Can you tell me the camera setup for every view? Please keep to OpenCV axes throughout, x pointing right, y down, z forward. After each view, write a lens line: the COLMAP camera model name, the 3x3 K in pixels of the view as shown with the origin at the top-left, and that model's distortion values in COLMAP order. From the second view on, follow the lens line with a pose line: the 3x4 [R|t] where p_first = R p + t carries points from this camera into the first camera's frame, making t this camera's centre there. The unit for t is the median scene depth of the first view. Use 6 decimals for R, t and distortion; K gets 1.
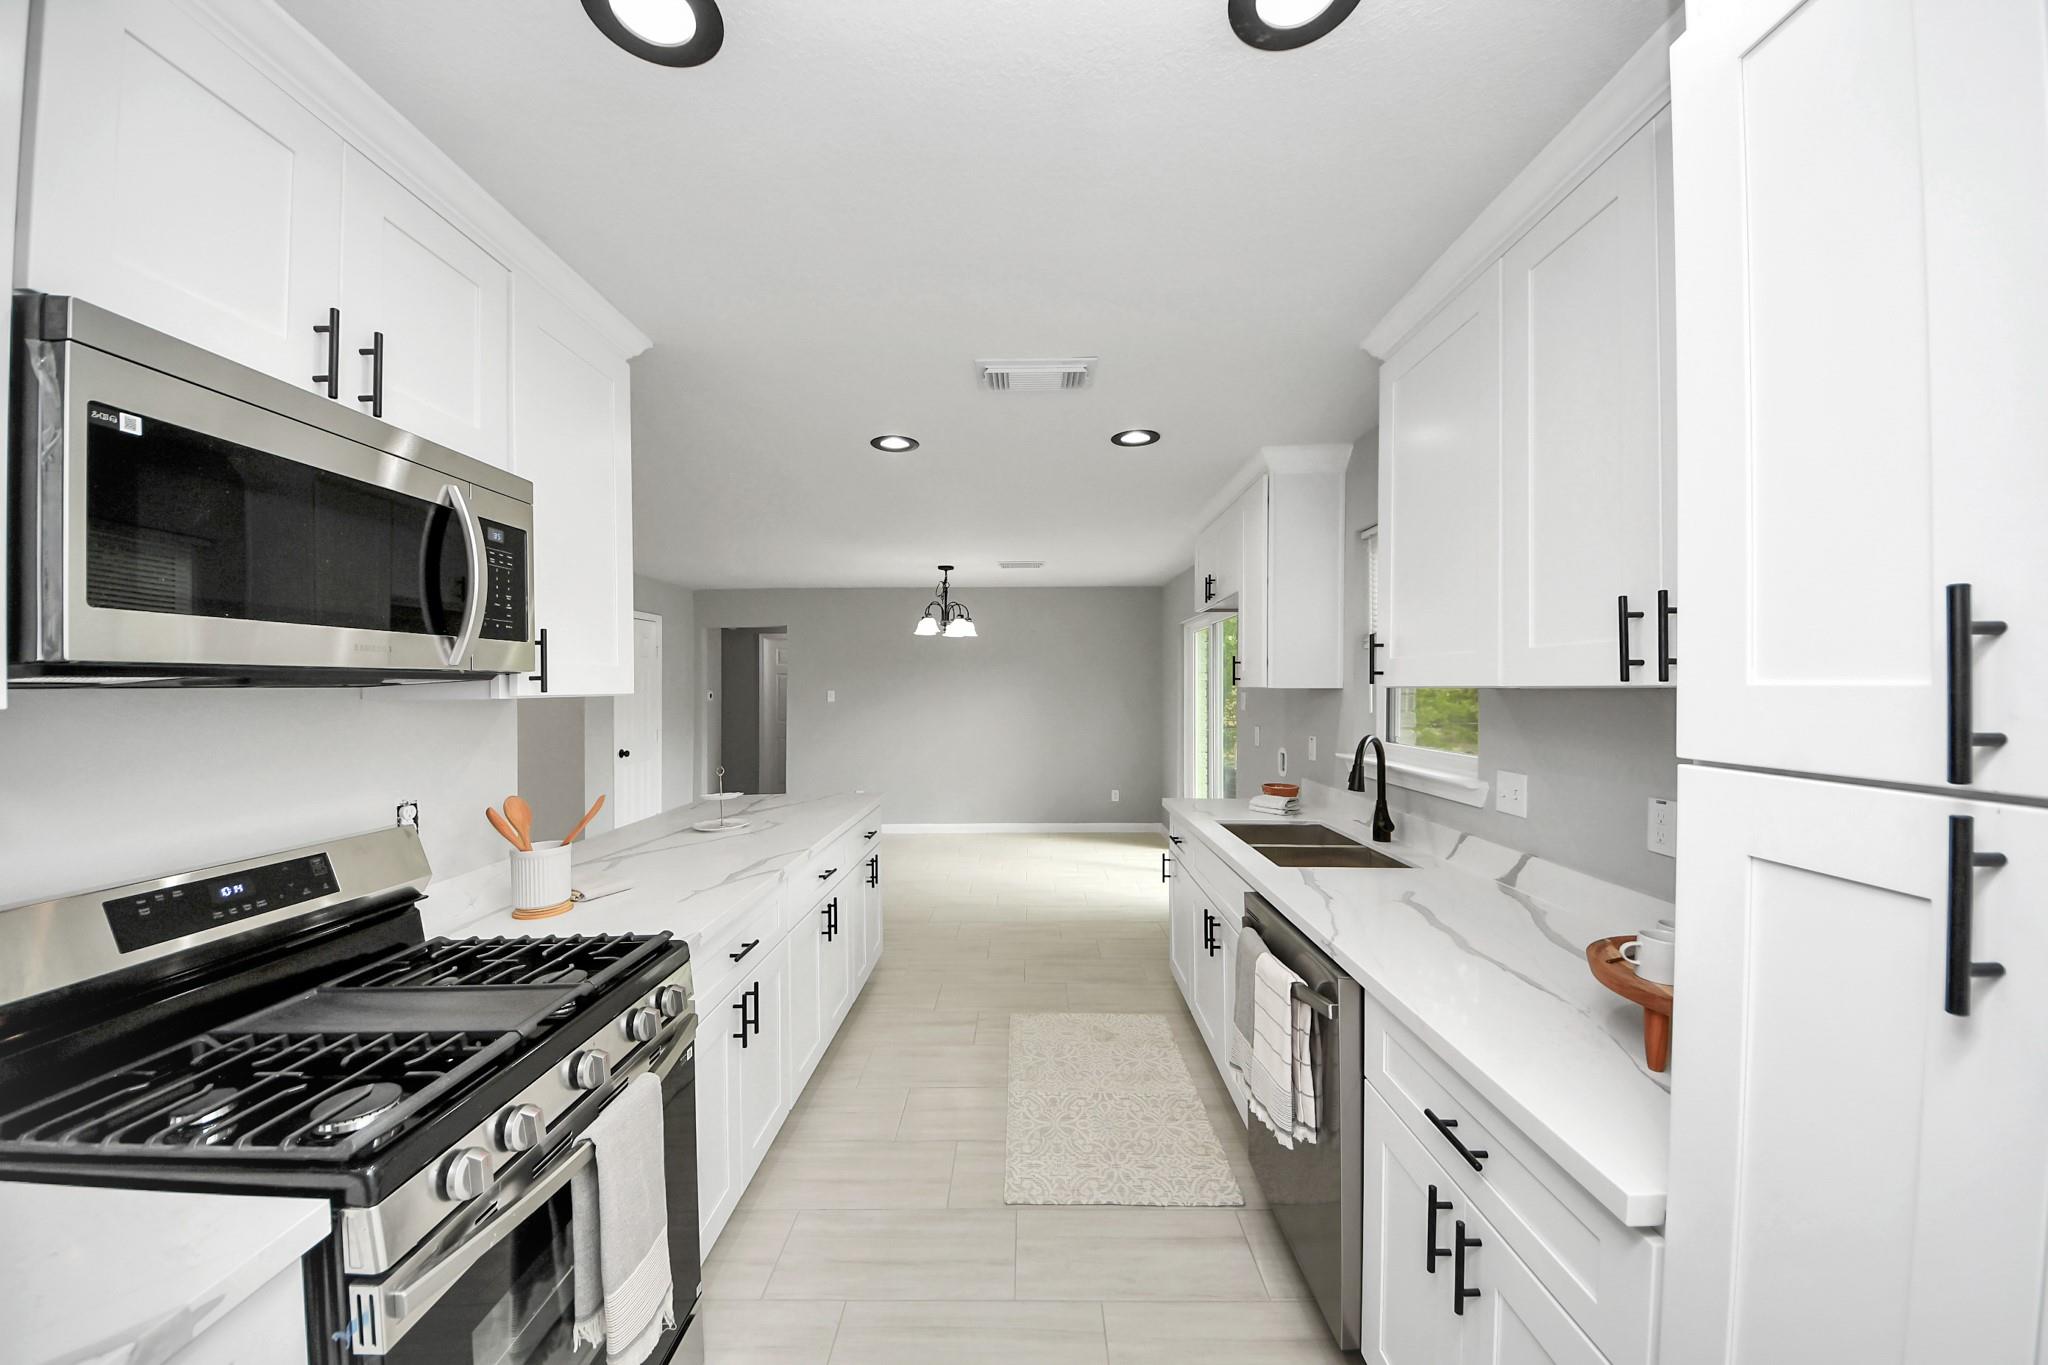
lens RADIAL K [[713.0, 0, 1018.9], [0, 713.0, 688.5], [0, 0, 1]] dist [0.026048, -0.017000]
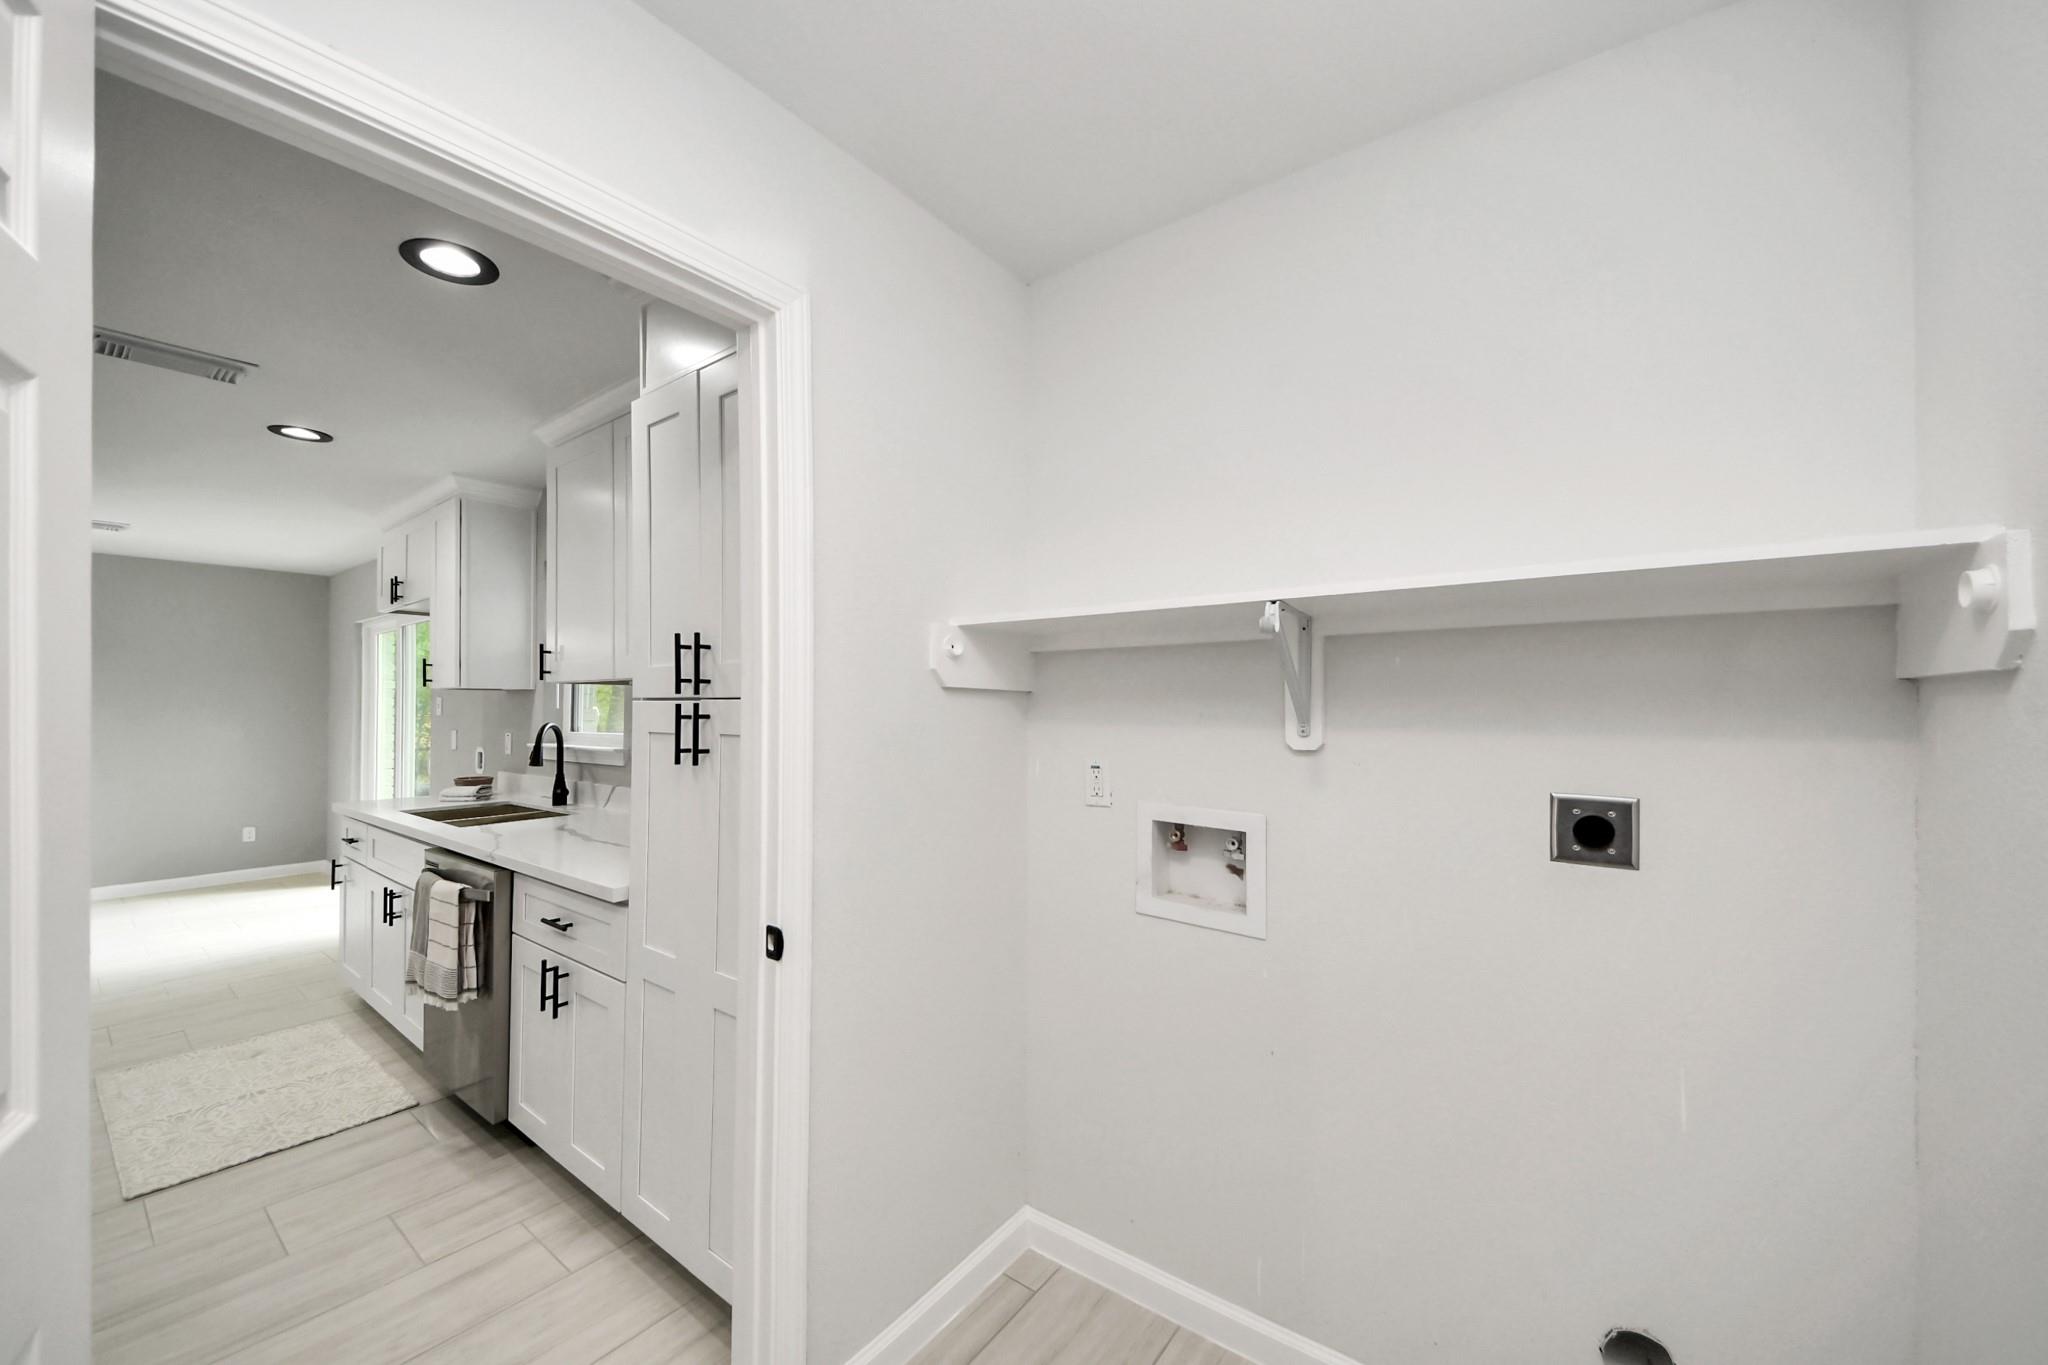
lens RADIAL K [[730.6, 0, 1040.9], [0, 730.6, 688.1], [0, 0, 1]] dist [0.000300, -0.005941]
pose [[0.556073, 0.022726, 0.830823, -0.123452], [0.003022, 0.999564, -0.029365, 0.047845], [-0.831128, 0.018840, 0.555762, -0.514307]]
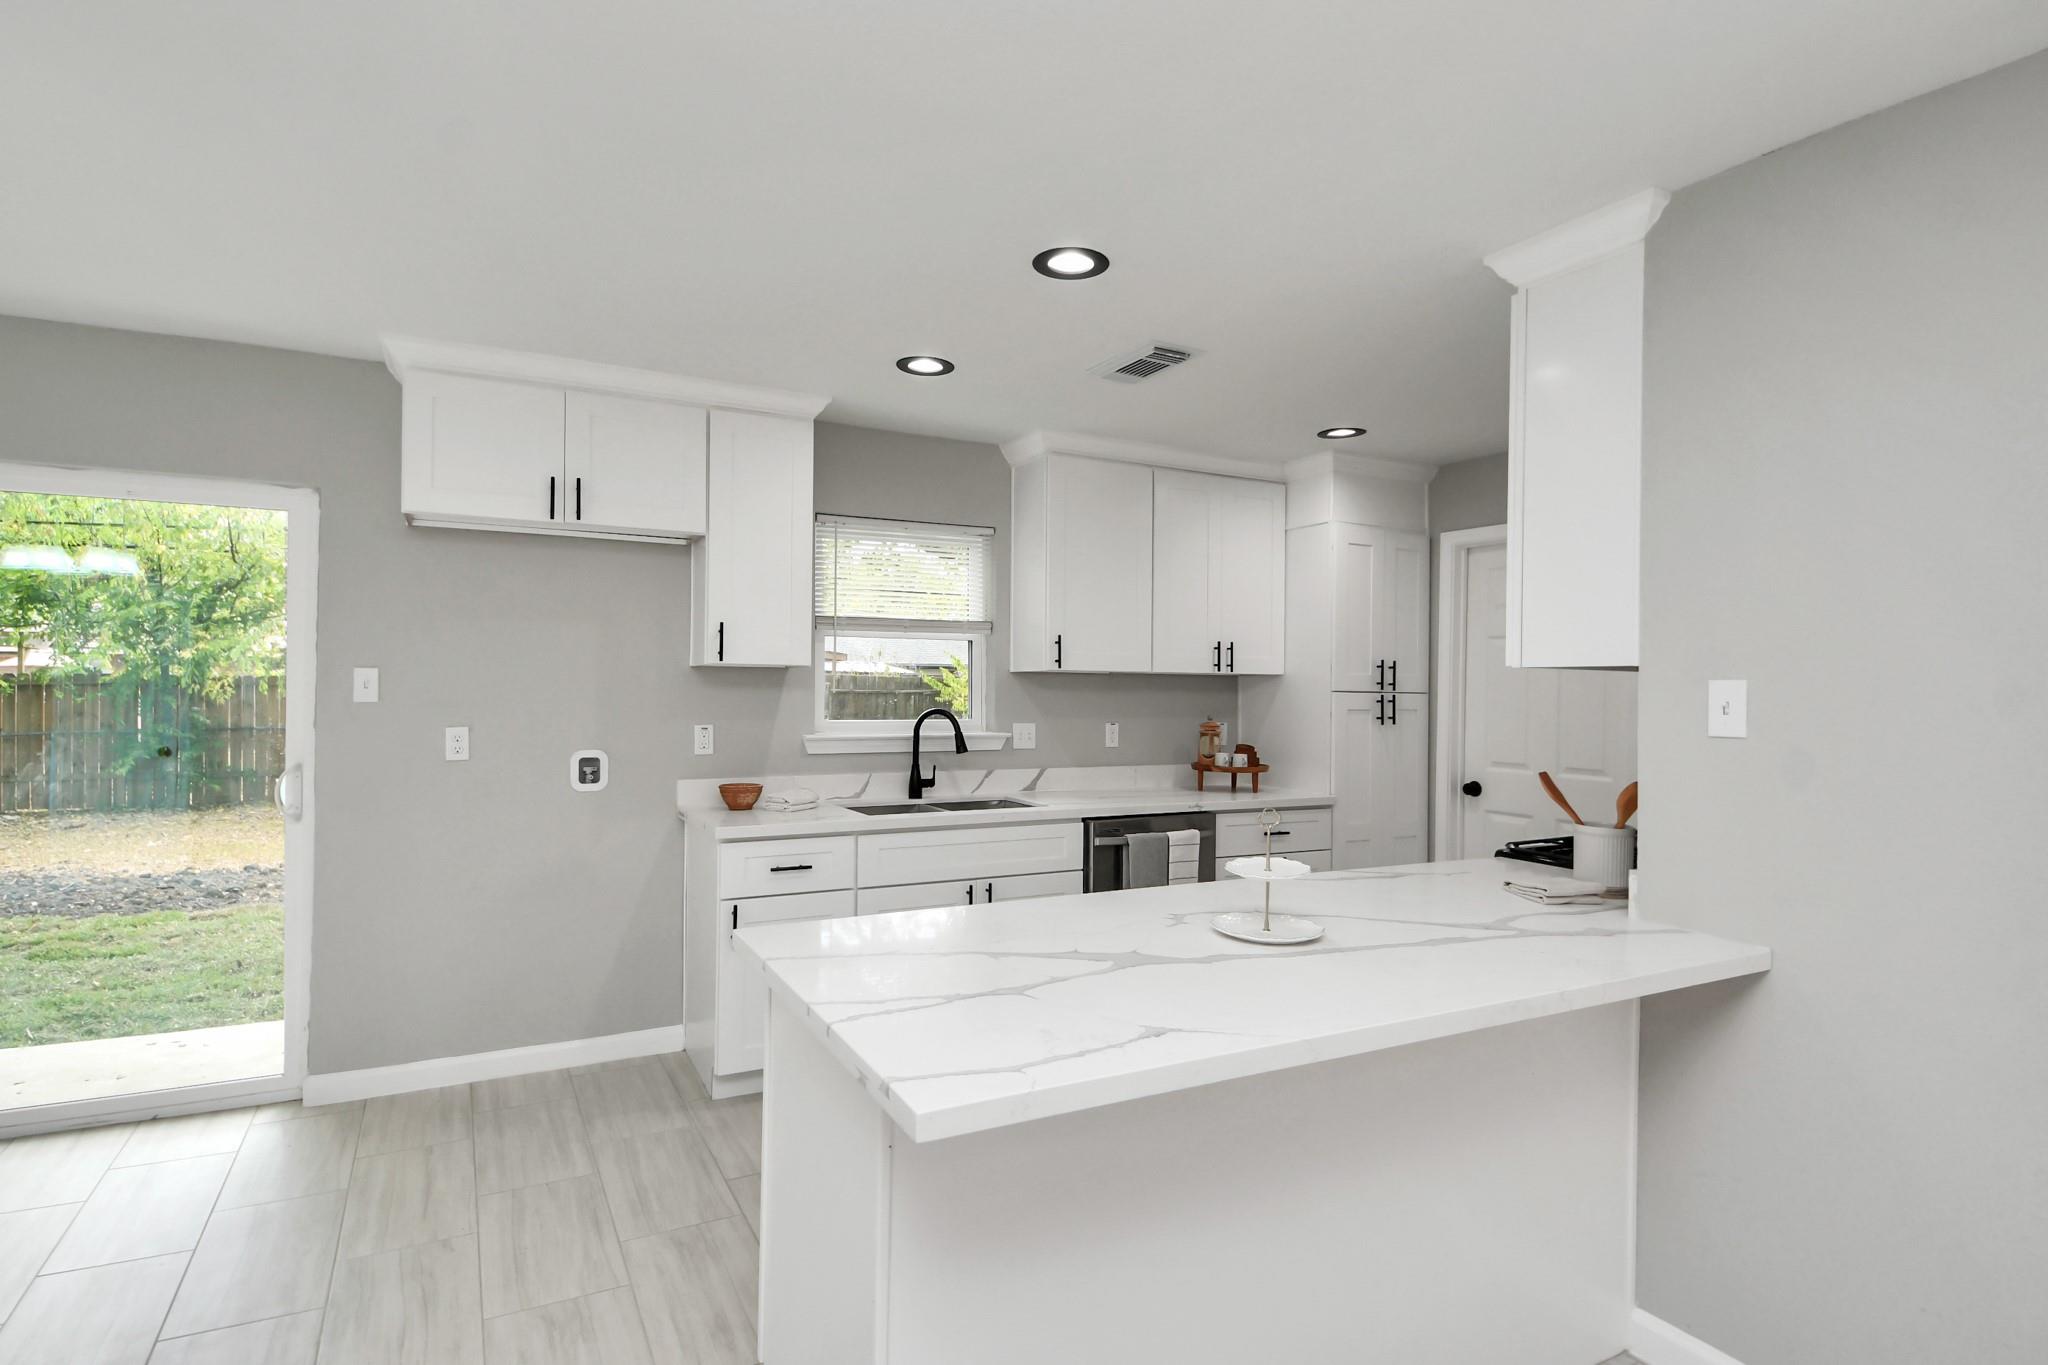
lens RADIAL K [[1040.4, 0, 1024.0], [0, 1040.4, 682.5], [0, 0, 1]] dist [0.025366, -0.029425]
pose [[-0.505570, -0.000347, 0.862785, -1.232168], [-0.010395, 0.999930, -0.005689, 0.034732], [-0.862723, -0.011845, -0.505539, 1.996406]]
